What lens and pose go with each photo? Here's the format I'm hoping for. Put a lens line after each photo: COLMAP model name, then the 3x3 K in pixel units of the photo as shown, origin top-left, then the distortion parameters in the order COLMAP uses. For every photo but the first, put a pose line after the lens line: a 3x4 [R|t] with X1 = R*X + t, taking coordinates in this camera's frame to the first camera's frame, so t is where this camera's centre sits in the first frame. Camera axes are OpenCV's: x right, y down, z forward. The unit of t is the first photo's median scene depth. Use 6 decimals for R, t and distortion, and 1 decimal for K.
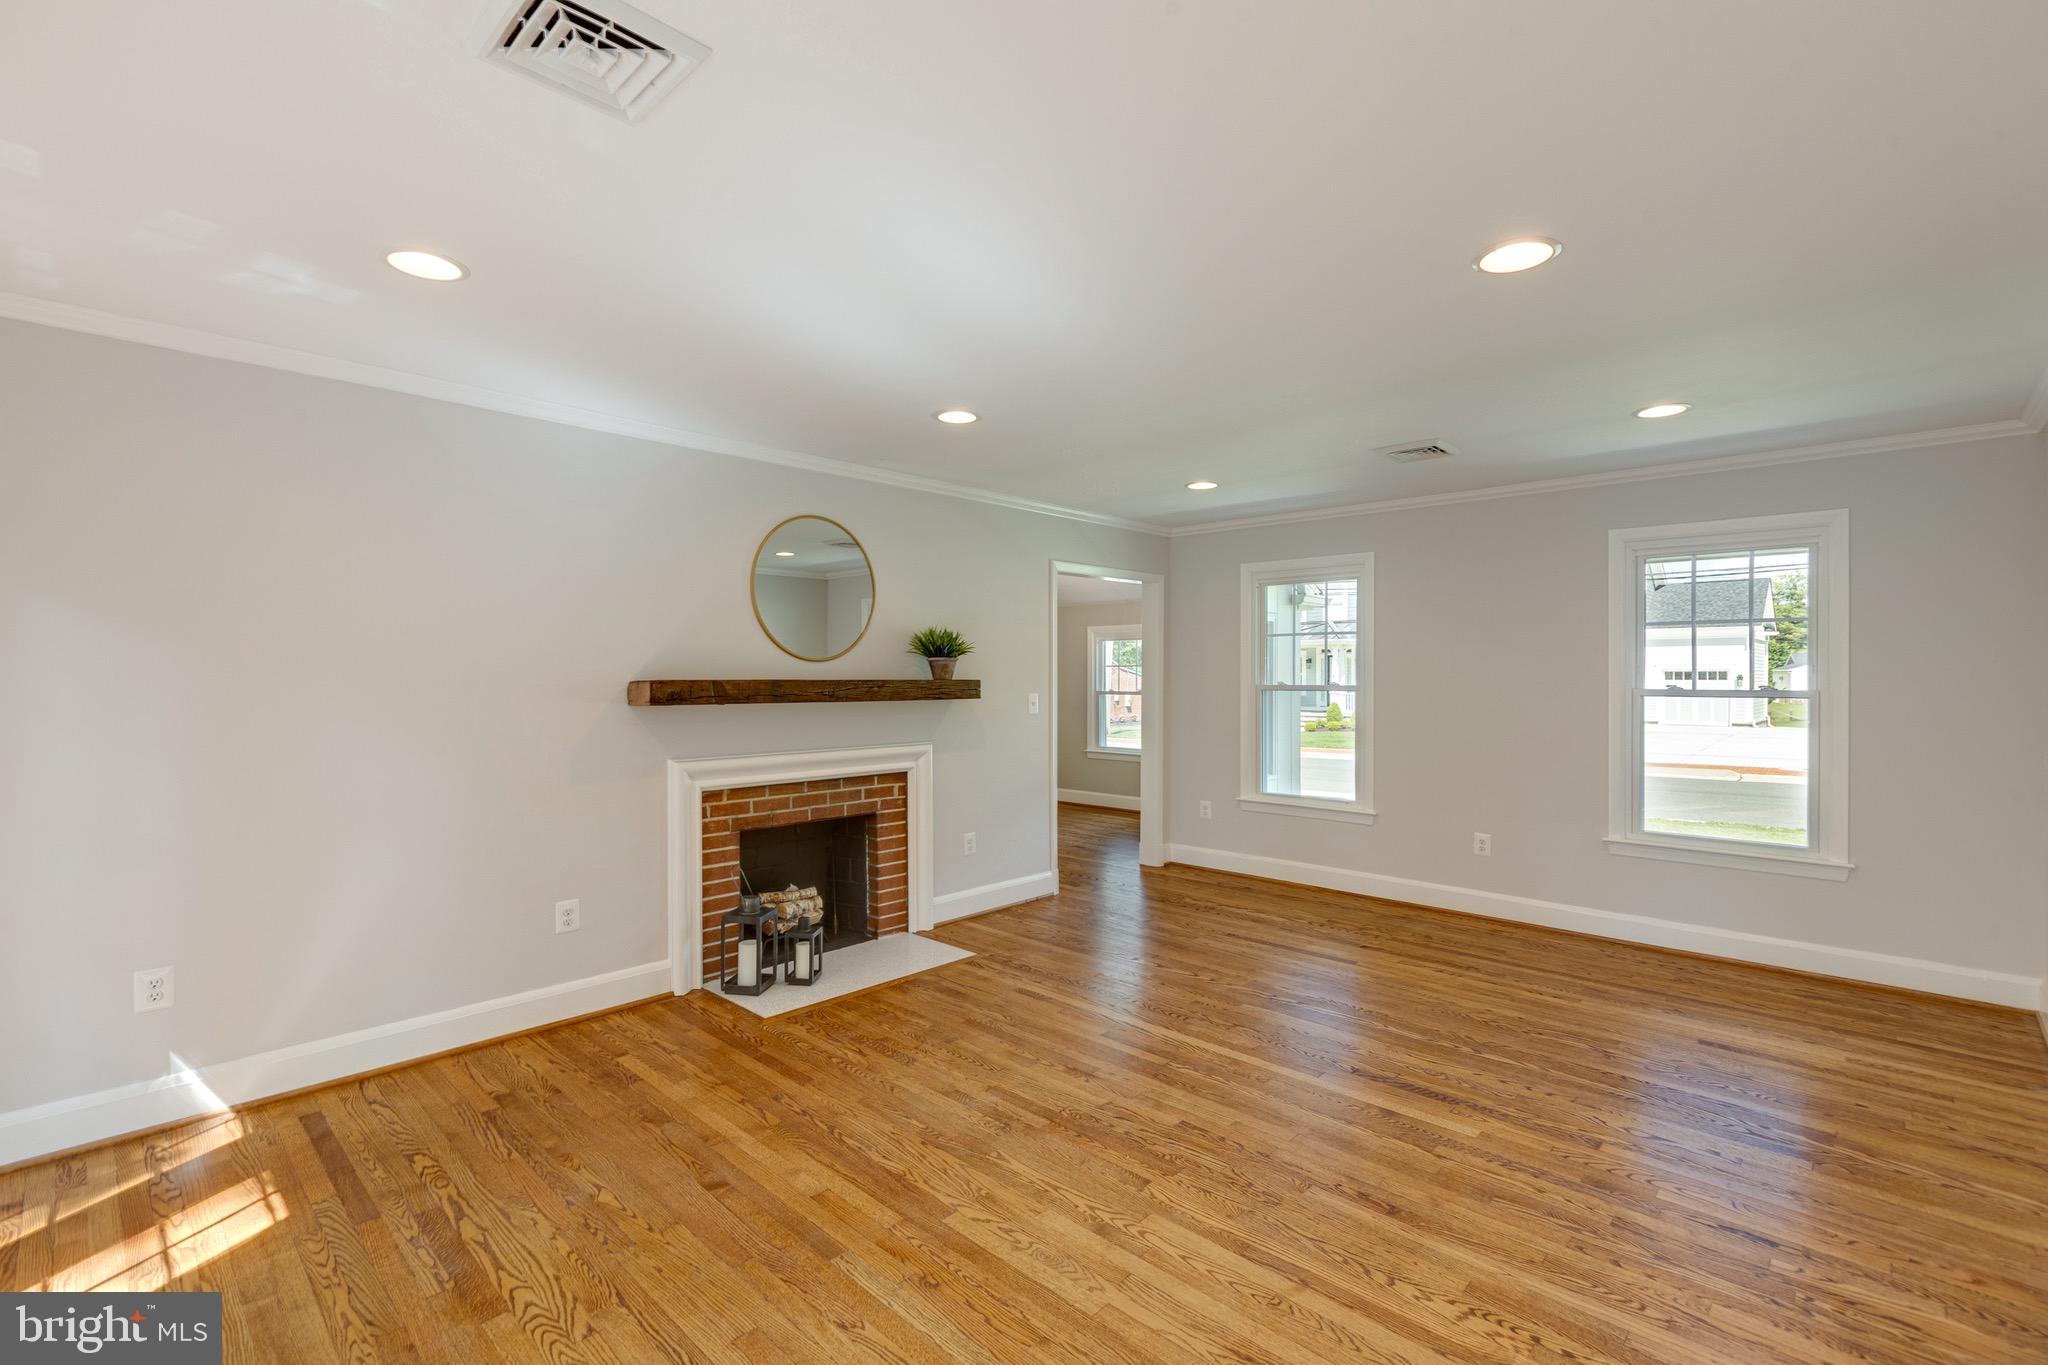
lens RADIAL K [[904.9, 0, 1027.7], [0, 904.9, 679.5], [0, 0, 1]] dist [0.004154, -0.002278]
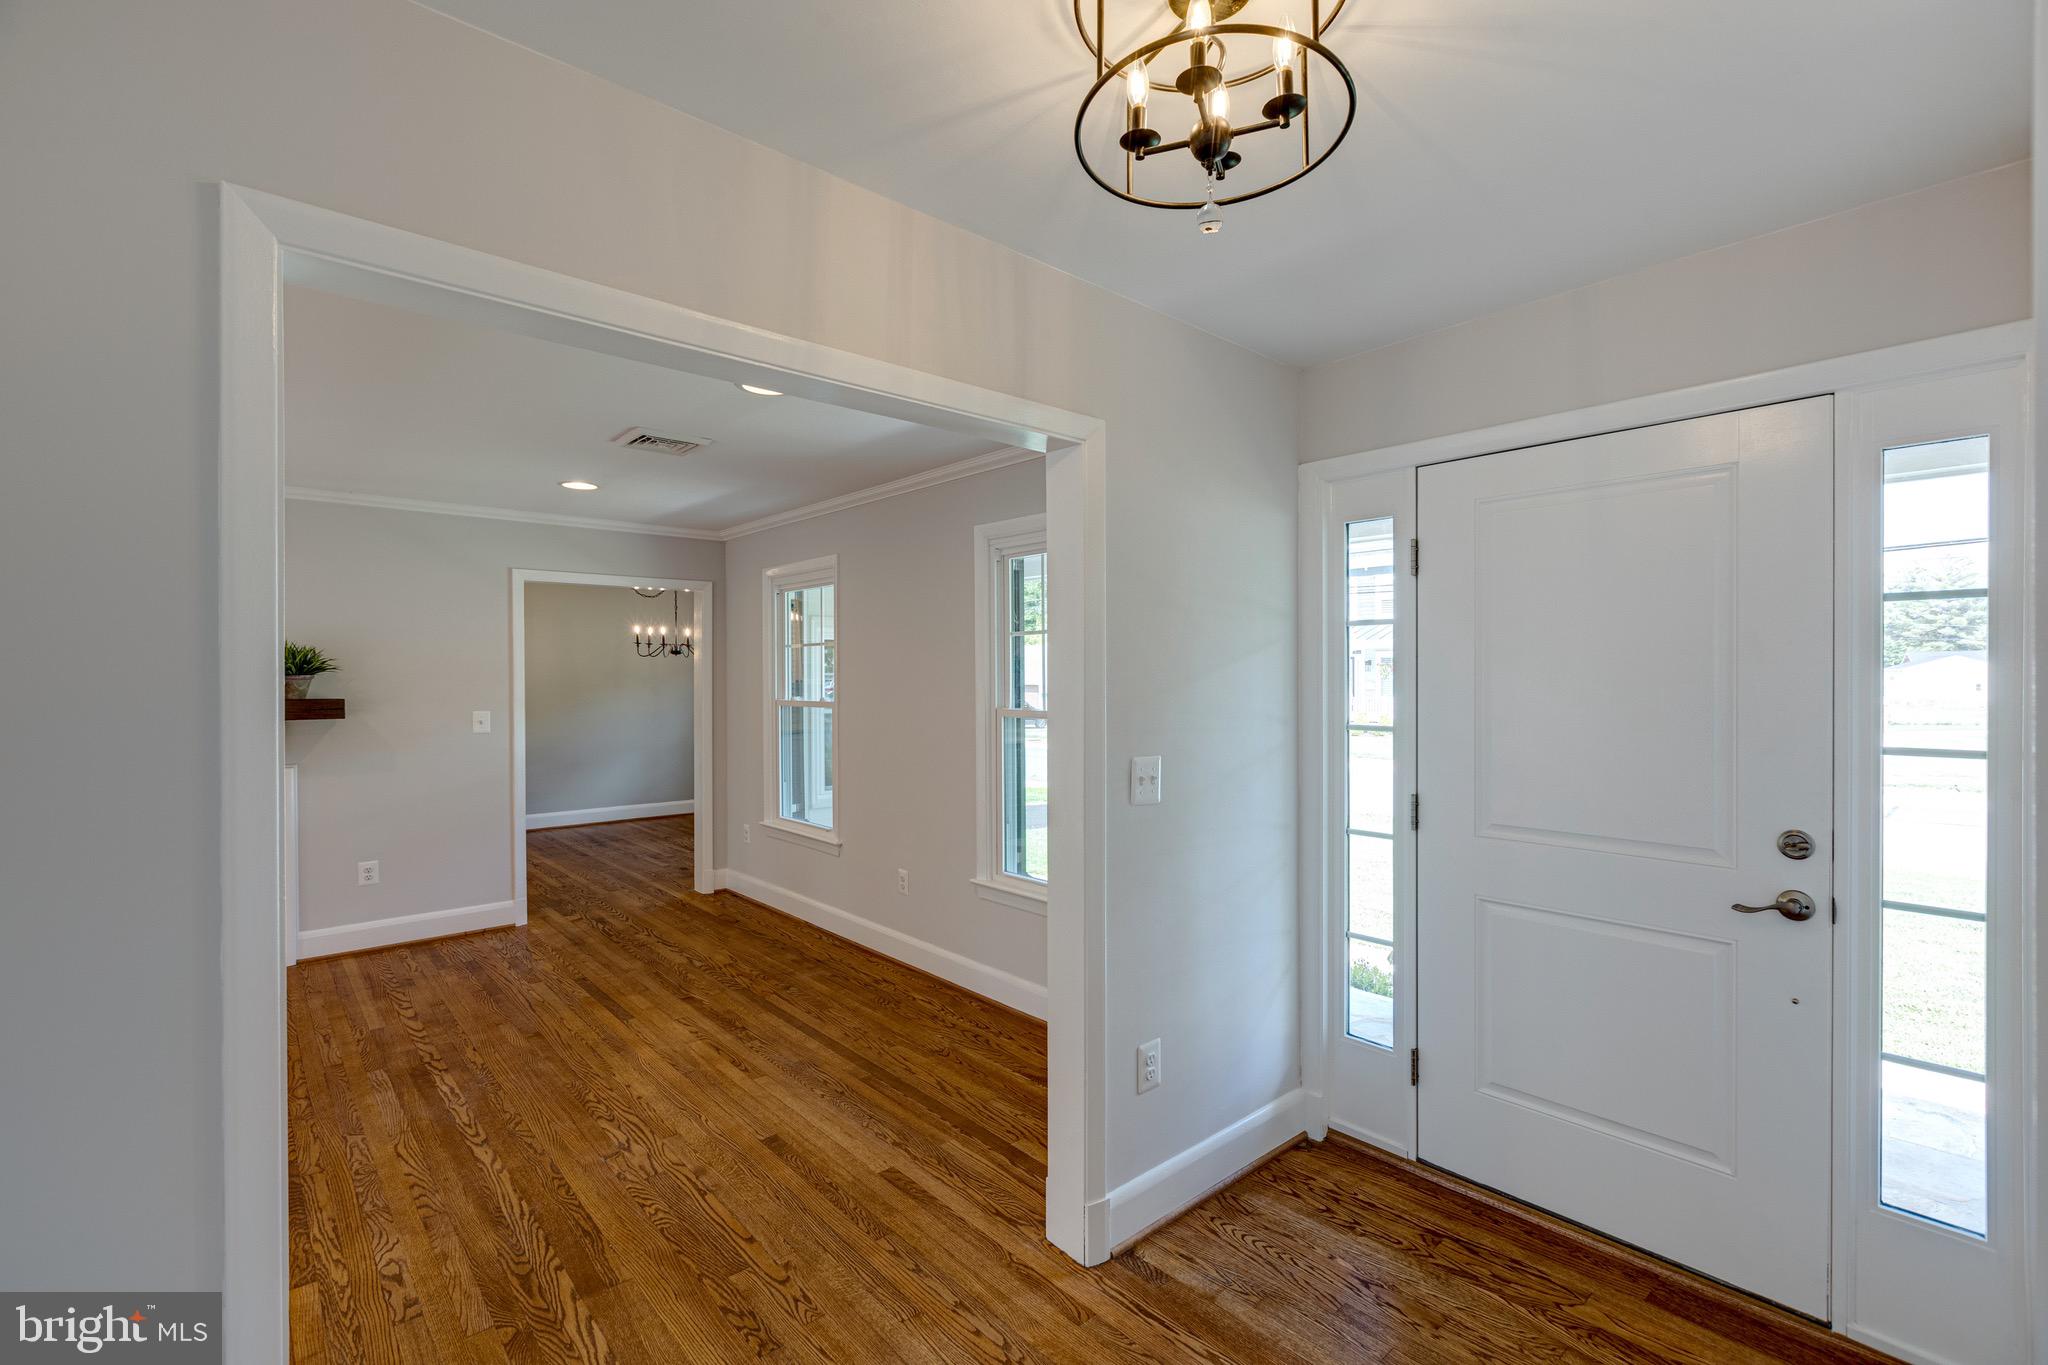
lens RADIAL K [[904.9, 0, 1027.7], [0, 904.9, 679.5], [0, 0, 1]] dist [0.004154, -0.002278]
pose [[0.996660, -0.004270, -0.081553, 0.889454], [0.004039, 0.999987, -0.002993, -0.016386], [0.081565, 0.002654, 0.996664, 0.158194]]
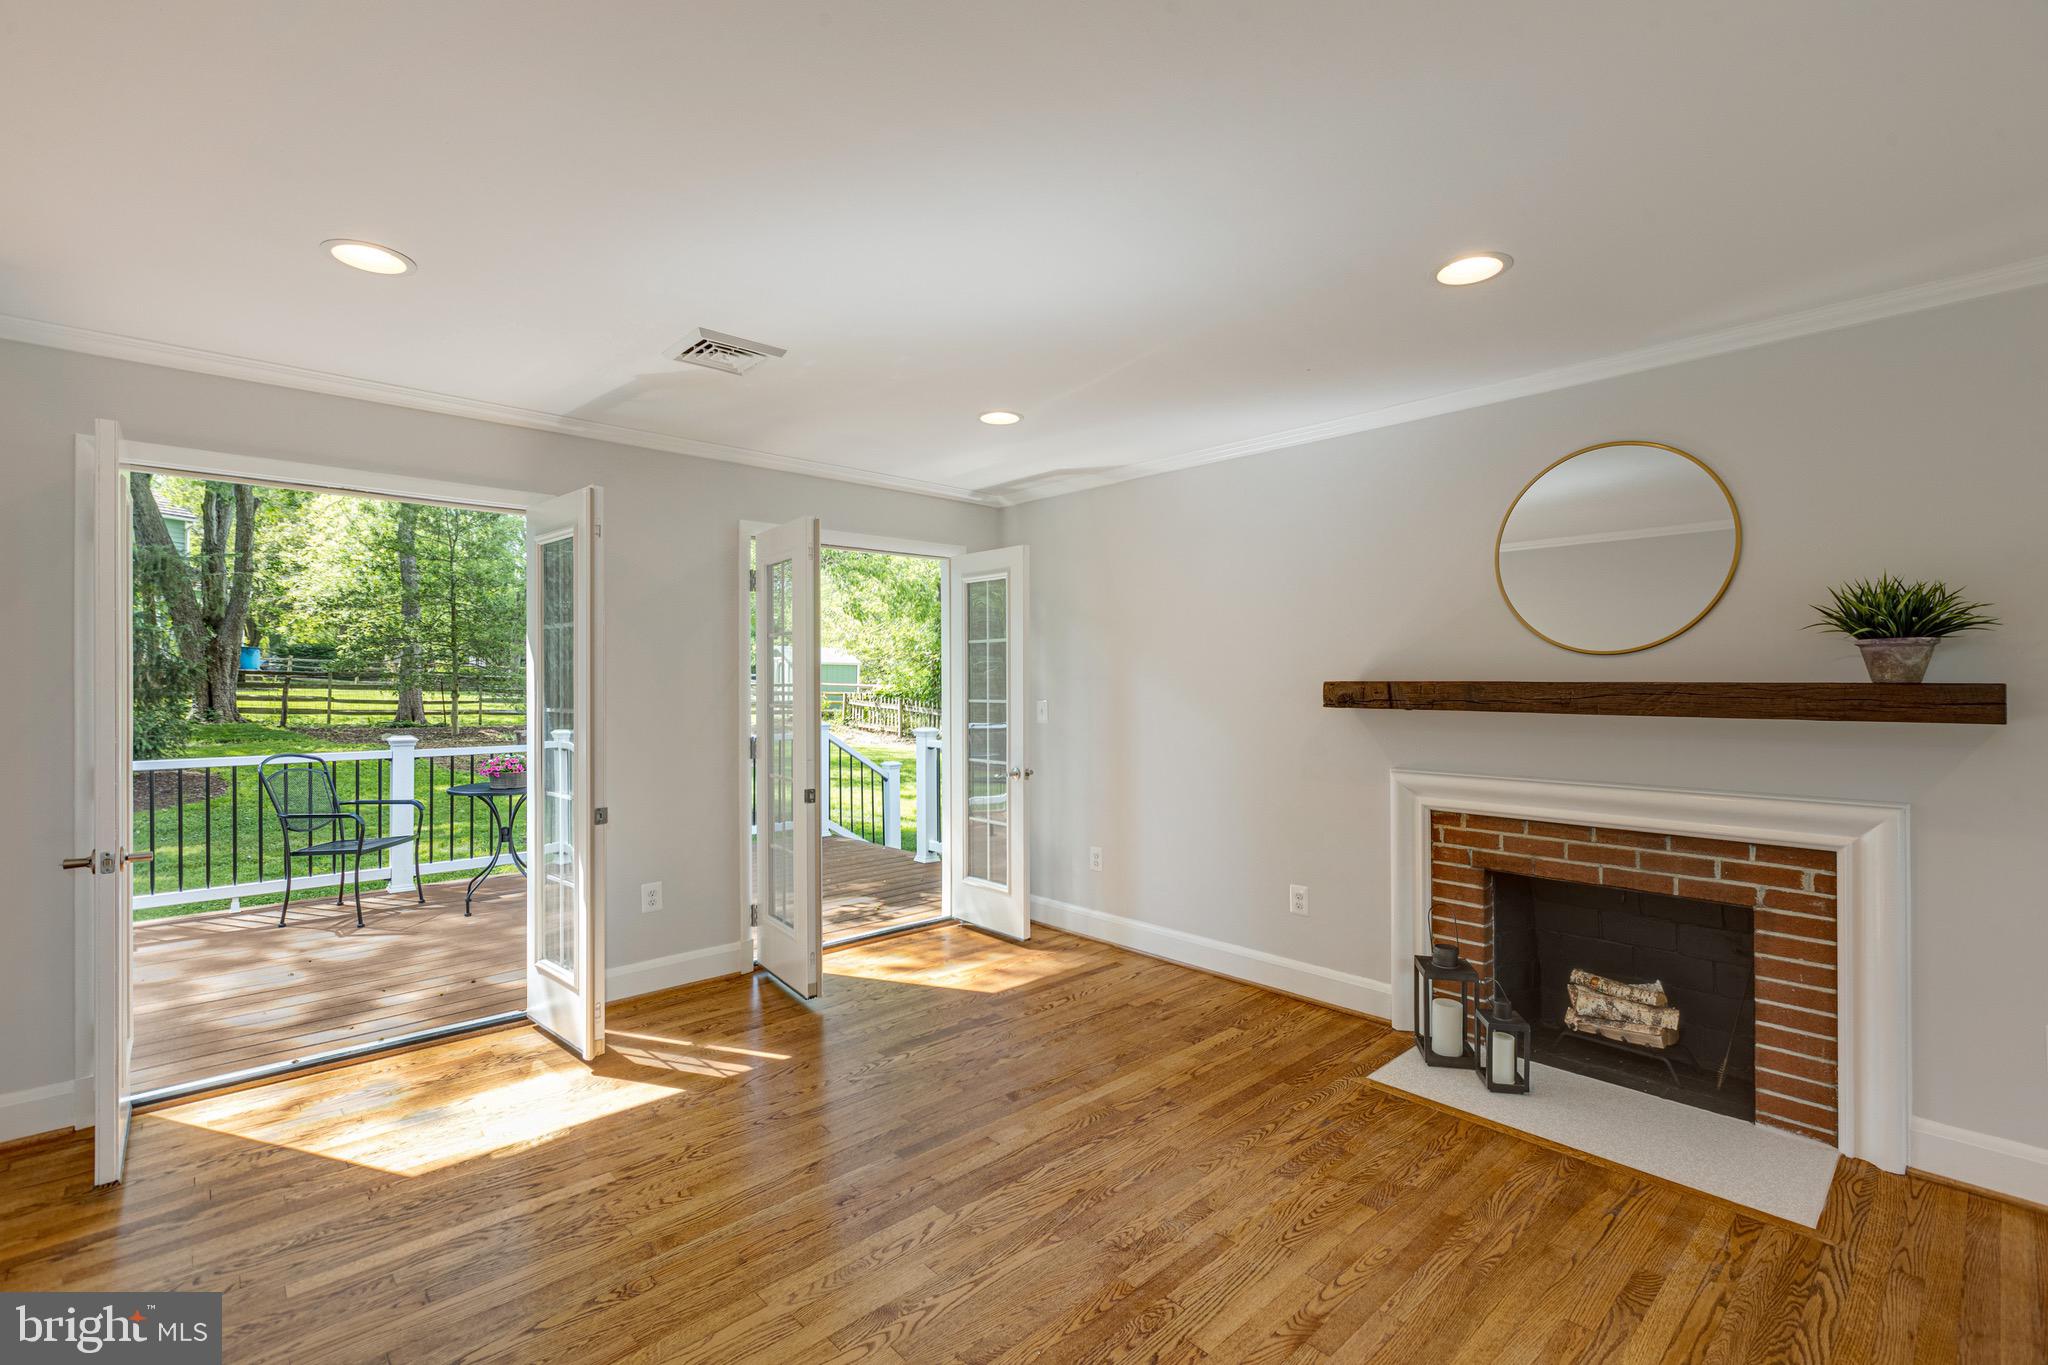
lens RADIAL K [[904.9, 0, 1027.7], [0, 904.9, 679.5], [0, 0, 1]] dist [0.004154, -0.002278]
pose [[-0.061765, -0.000361, -0.998091, 0.527129], [-0.001701, 0.999999, -0.000256, -0.000194], [0.998089, 0.001682, -0.061766, 0.664963]]
